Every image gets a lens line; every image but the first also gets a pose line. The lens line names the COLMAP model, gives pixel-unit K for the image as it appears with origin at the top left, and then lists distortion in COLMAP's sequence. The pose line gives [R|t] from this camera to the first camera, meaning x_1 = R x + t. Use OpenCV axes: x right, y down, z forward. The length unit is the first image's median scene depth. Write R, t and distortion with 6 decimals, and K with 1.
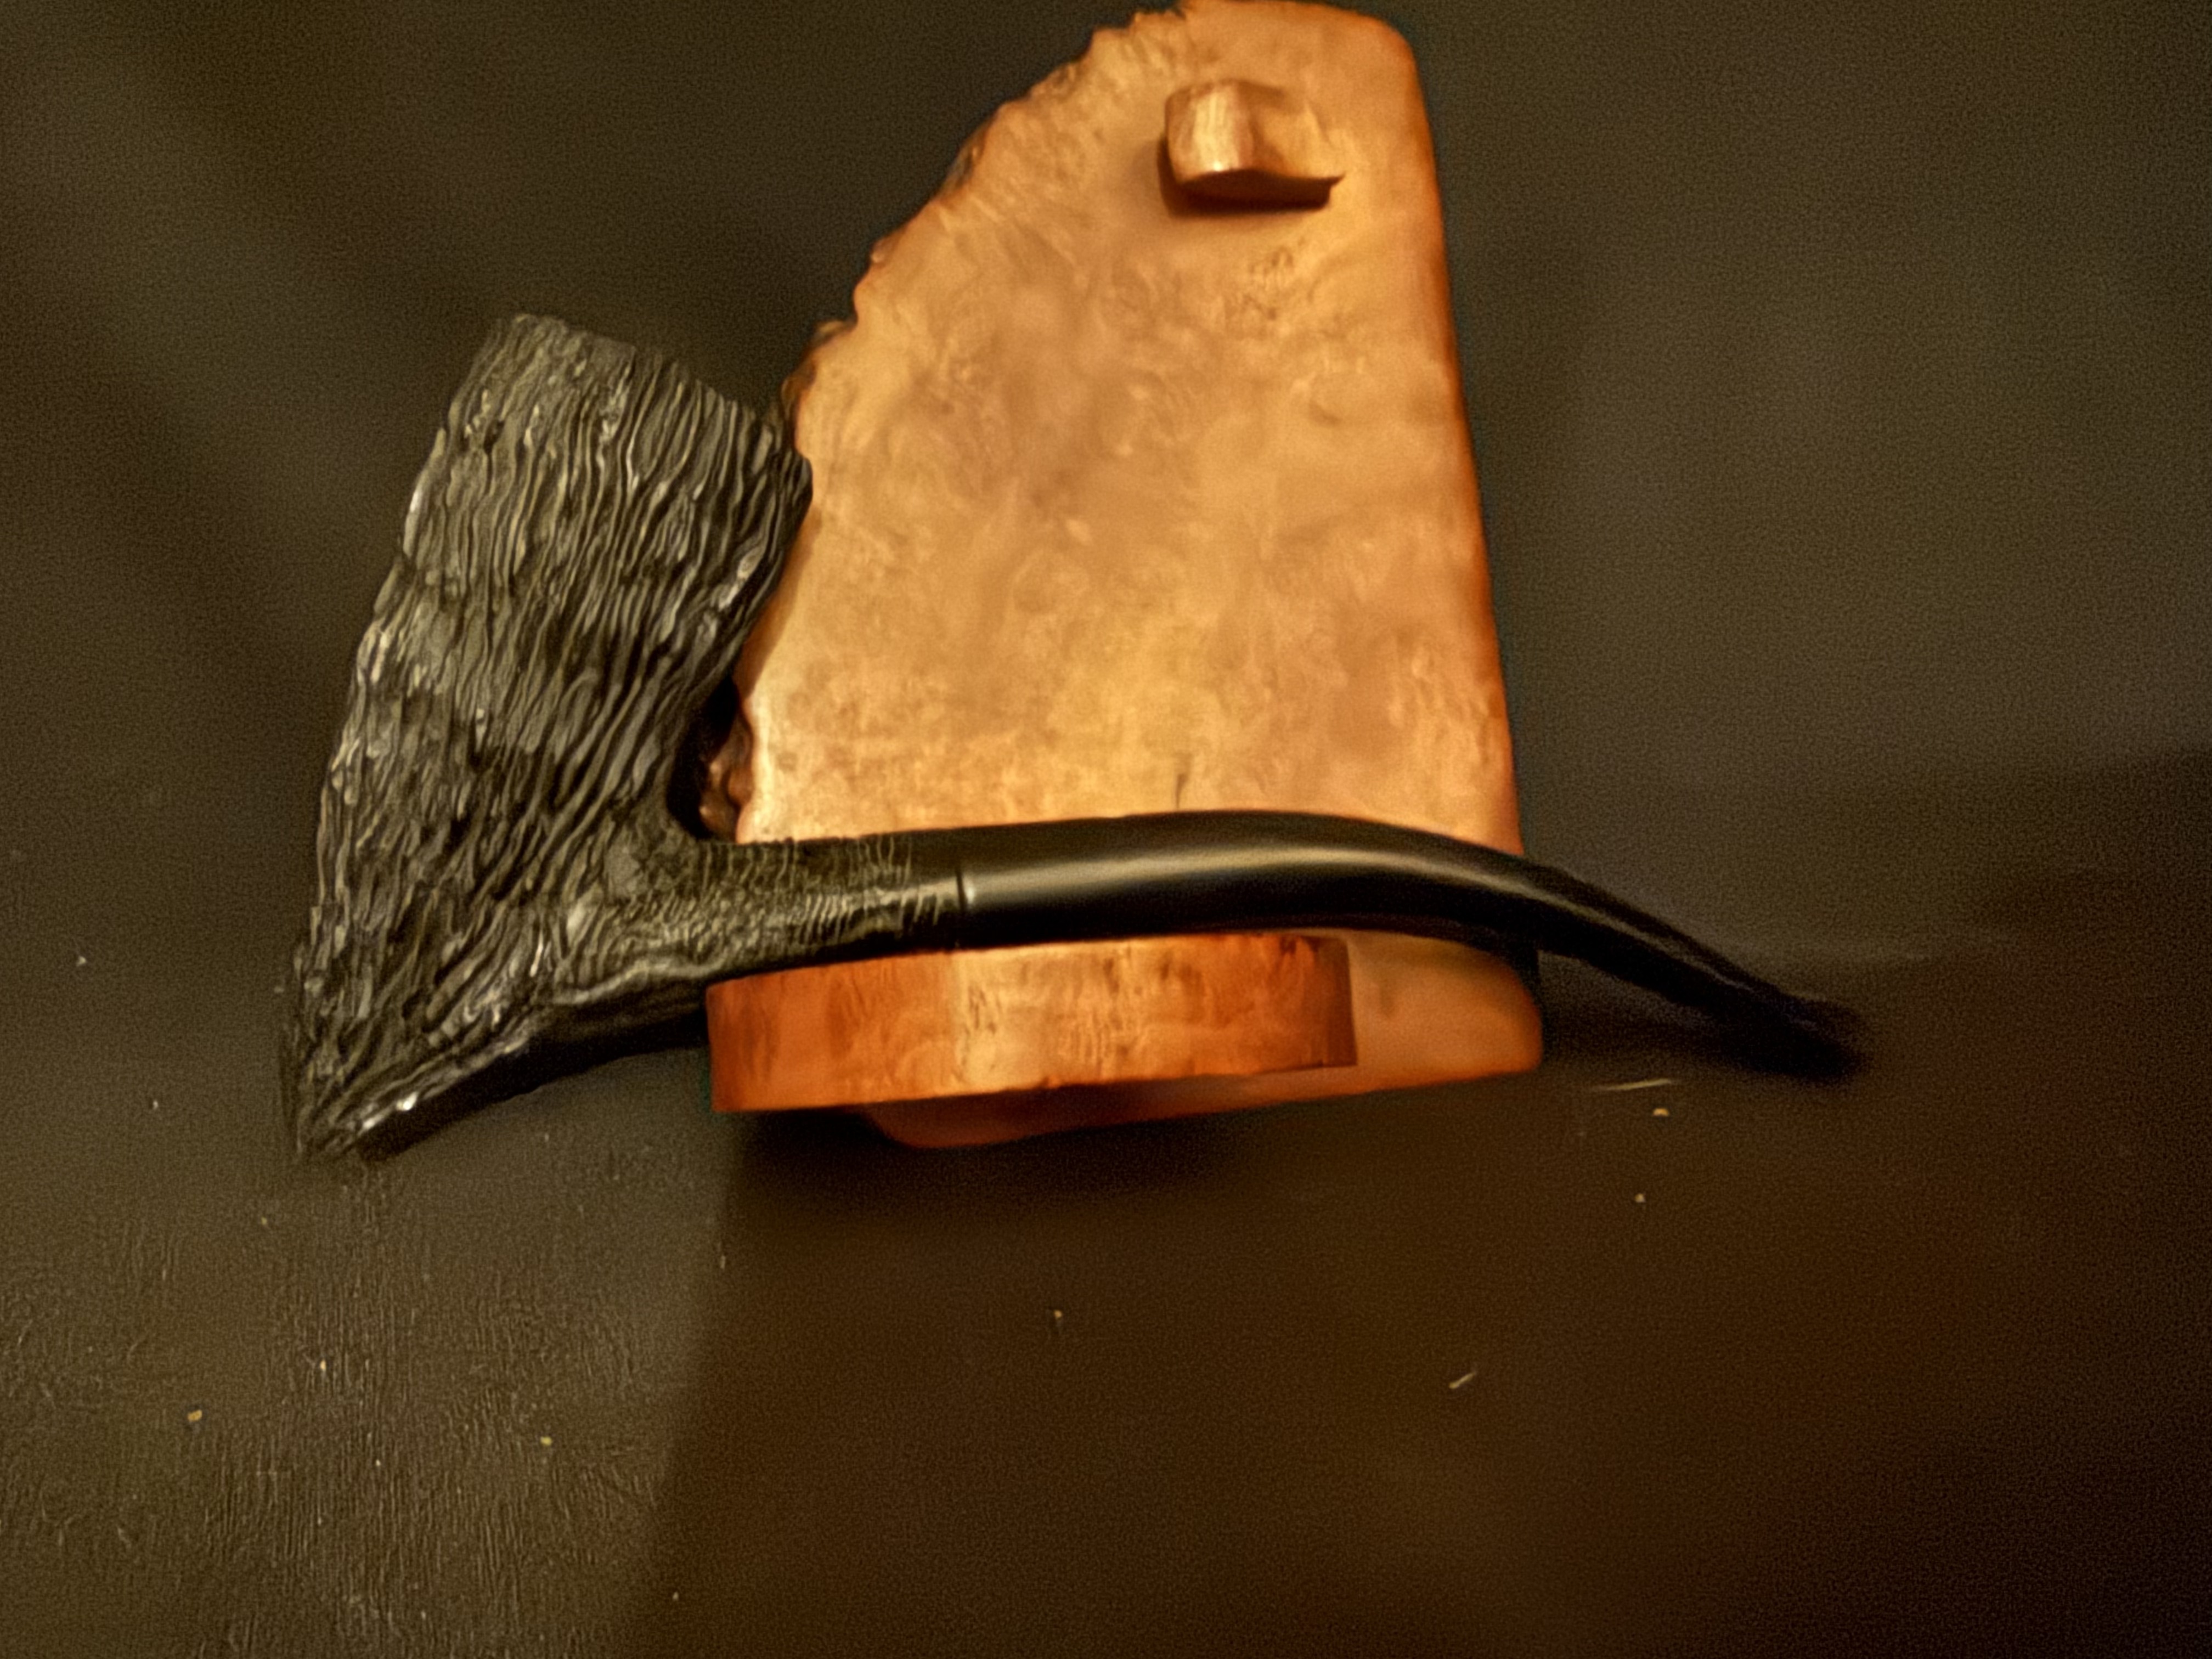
lens RADIAL K [[1861.2, 0, 996.0], [0, 1861.2, 821.4], [0, 0, 1]] dist [-0.011445, -0.006427]
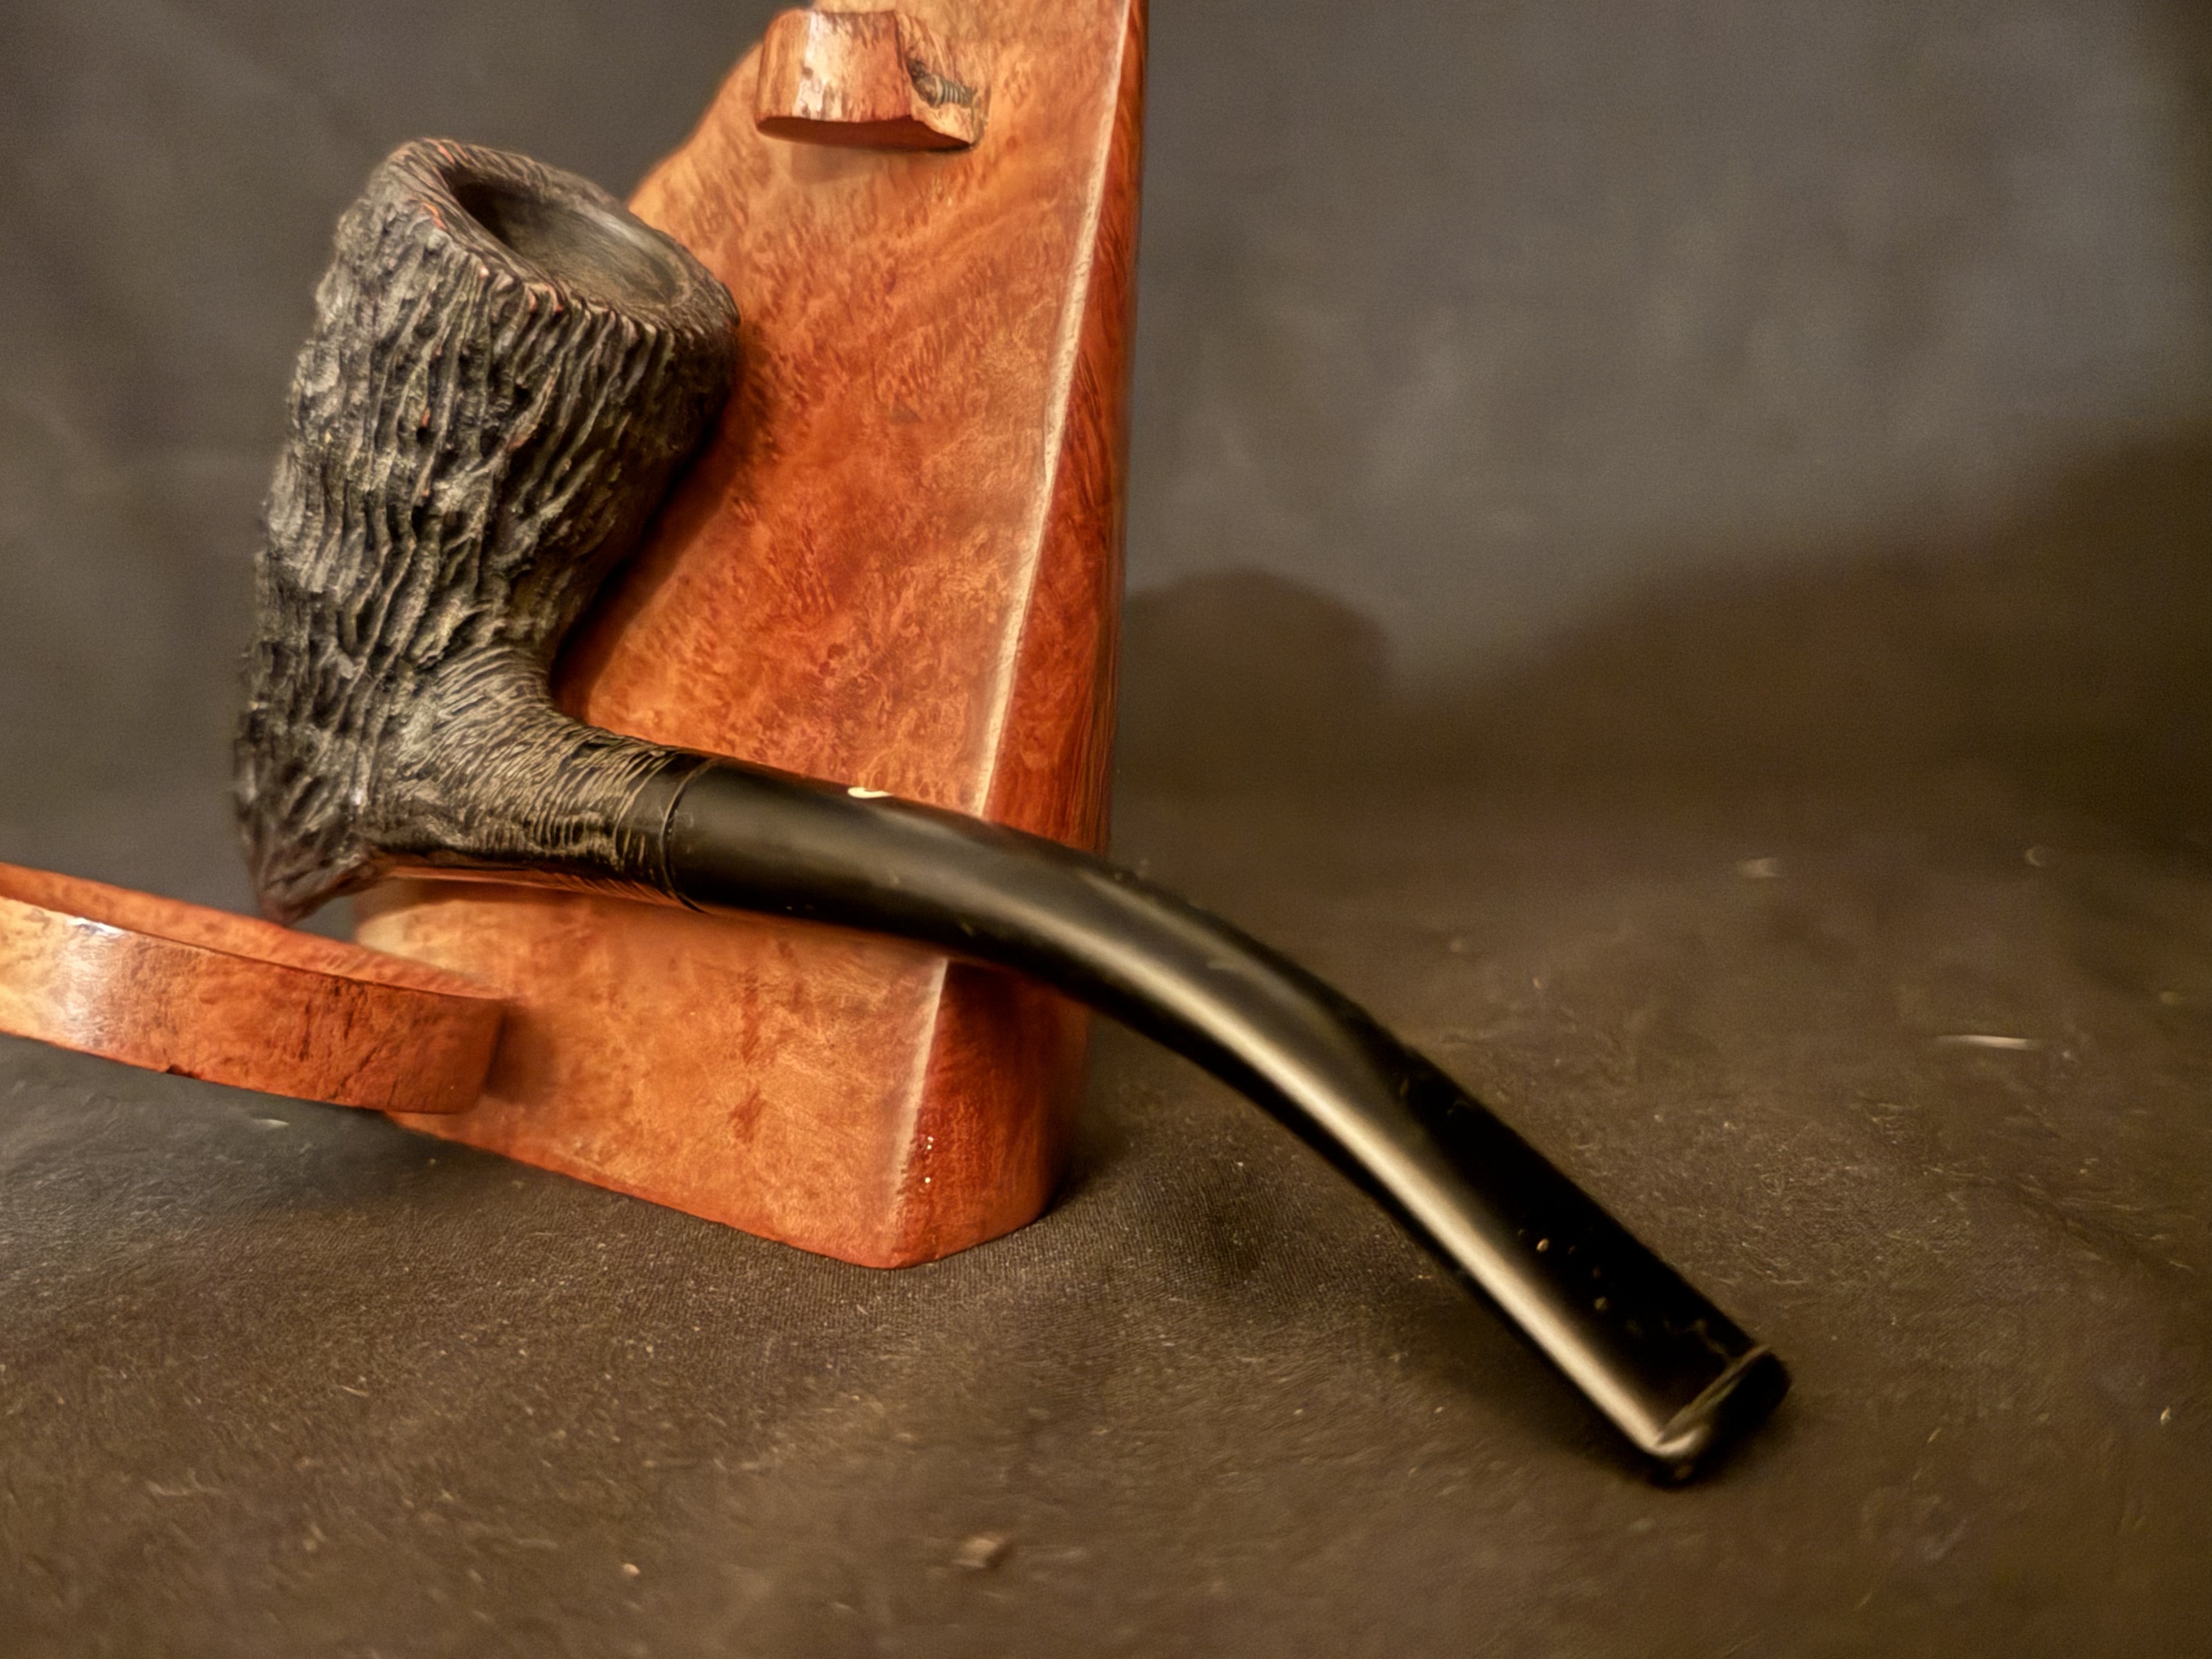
lens RADIAL K [[2471.2, 0, 1104.7], [0, 2471.2, 830.4], [0, 0, 1]] dist [0.100348, 0.000000]
pose [[0.581920, 0.184200, -0.792111, 1.153227], [-0.198792, 0.976682, 0.081079, -0.150773], [0.788575, 0.110284, 0.604968, 0.454184]]
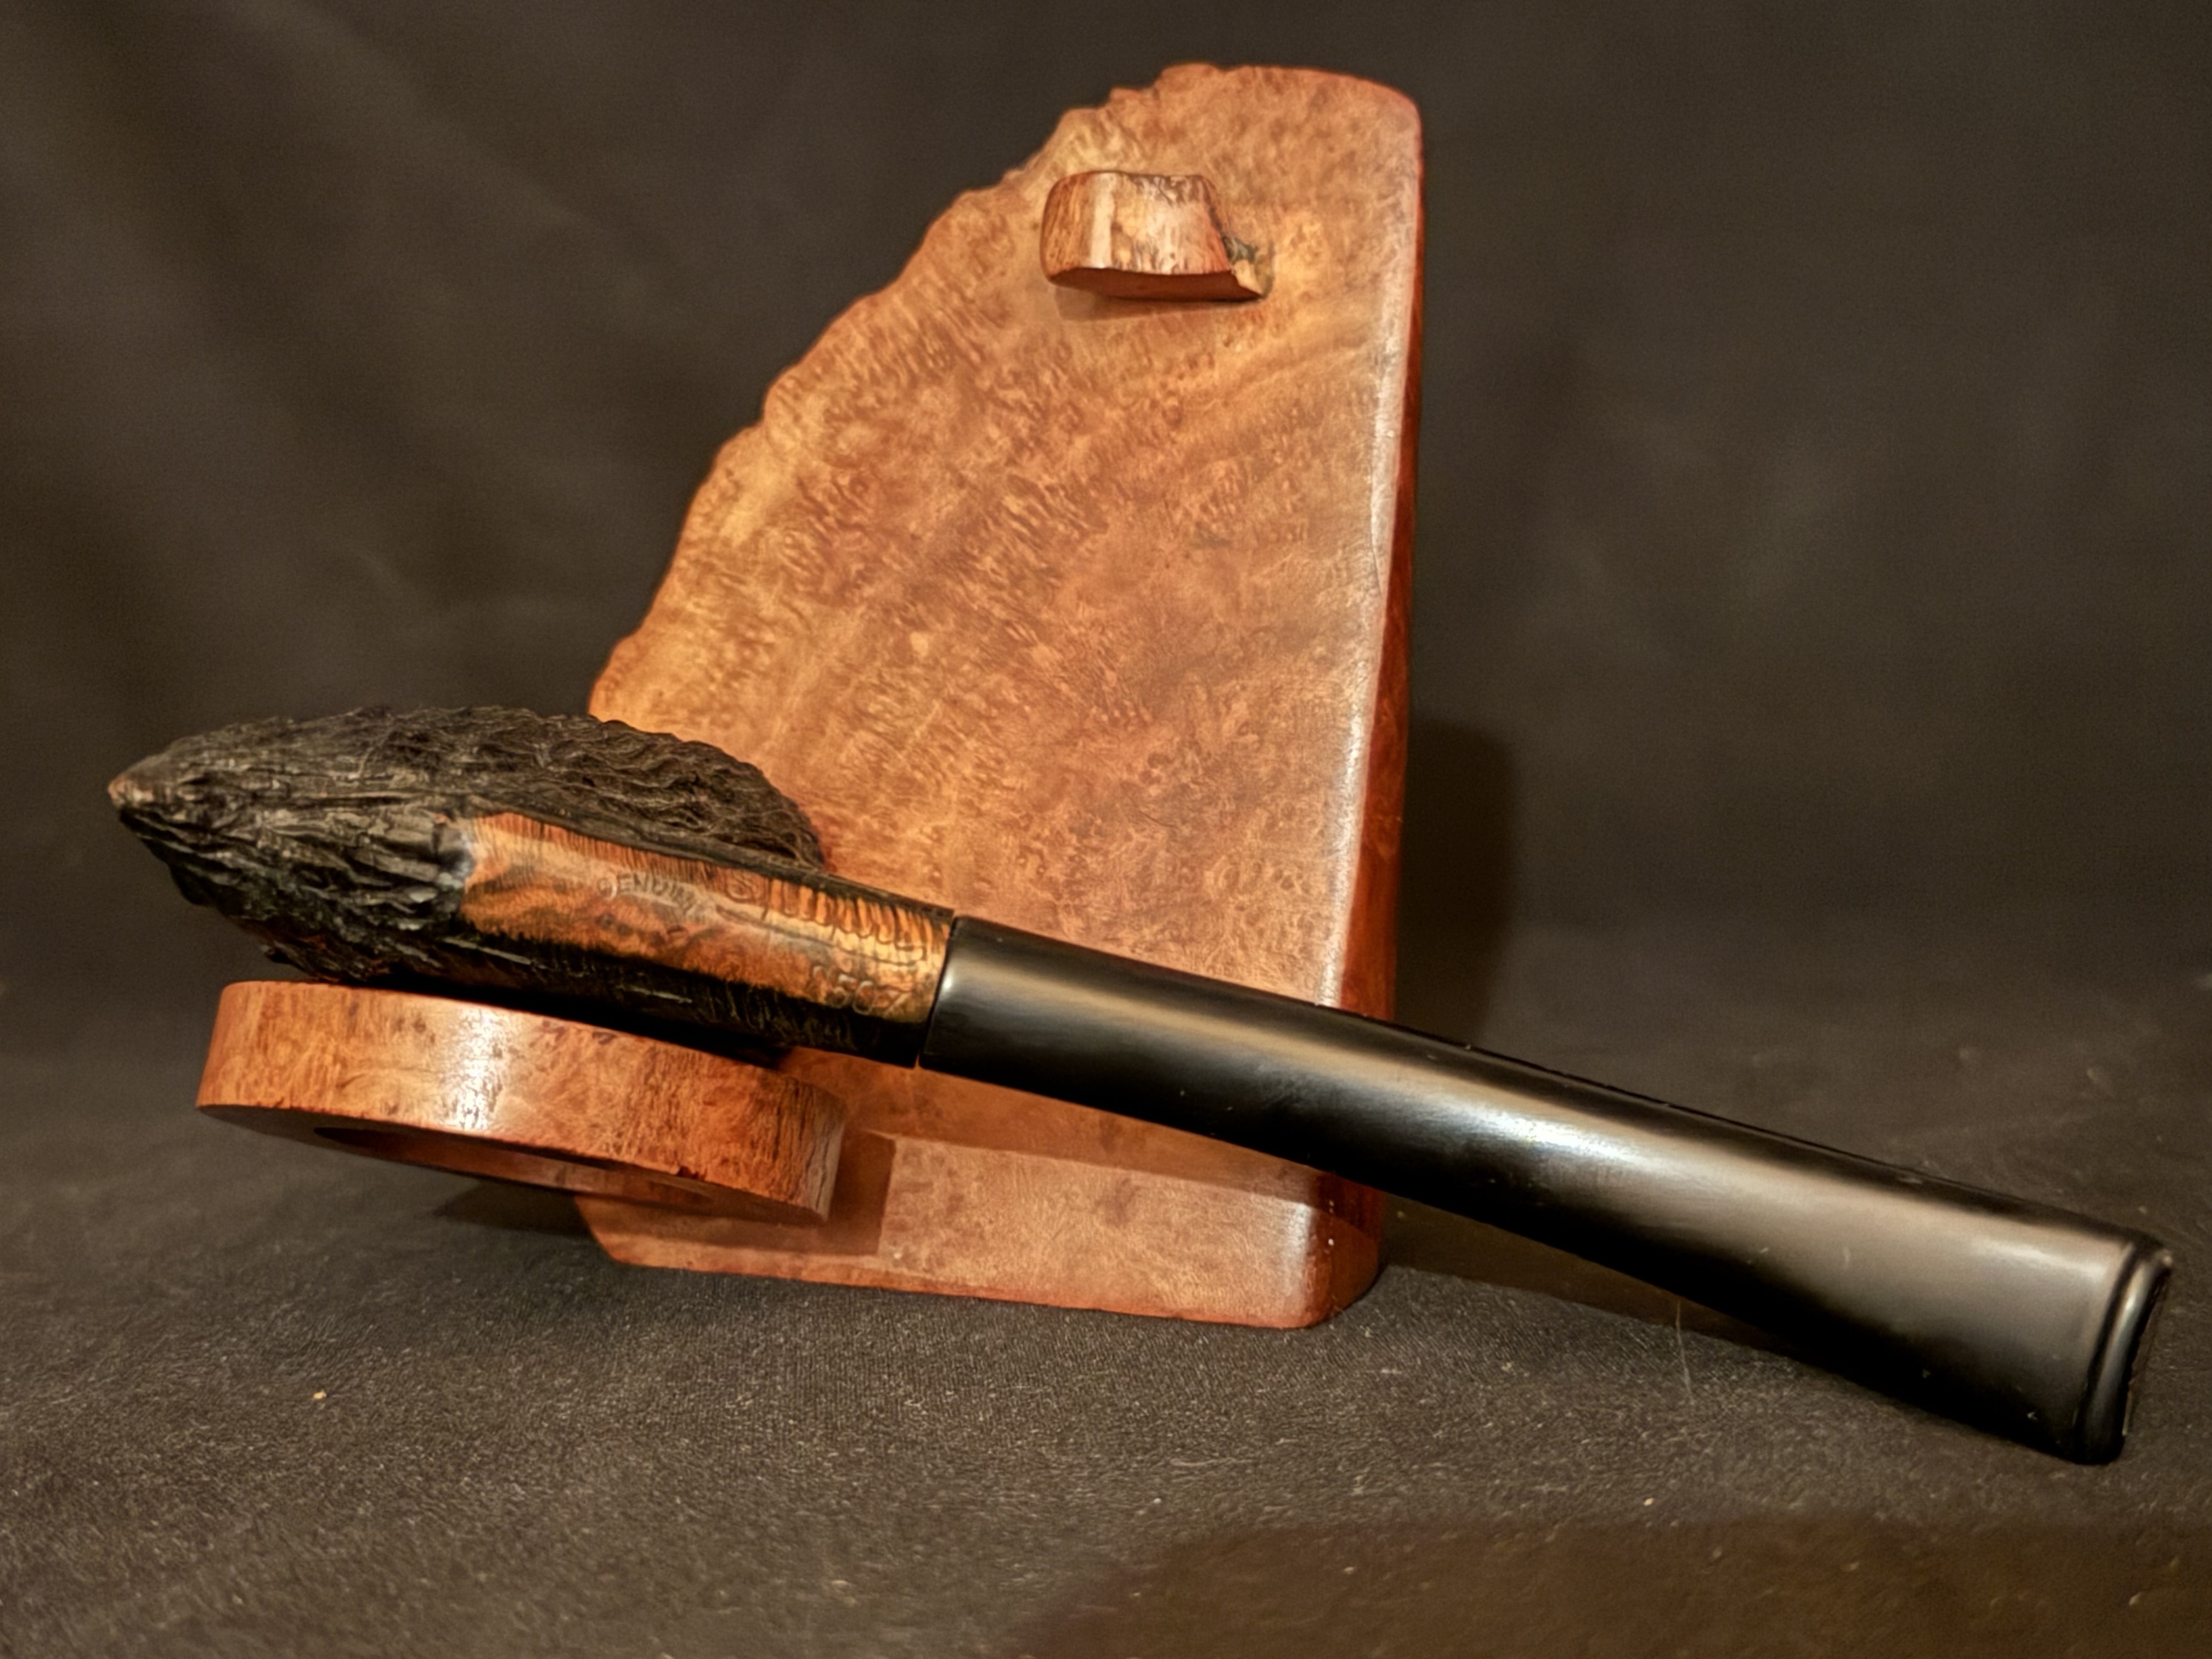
lens RADIAL K [[3066.5, 0, 1096.3], [0, 3066.5, 831.6], [0, 0, 1]] dist [0.136358, 0.000000]
pose [[0.809072, 0.099615, -0.579206, 1.013463], [-0.161873, 0.985182, -0.056679, 0.006968], [0.564978, 0.139615, 0.813208, -0.183636]]
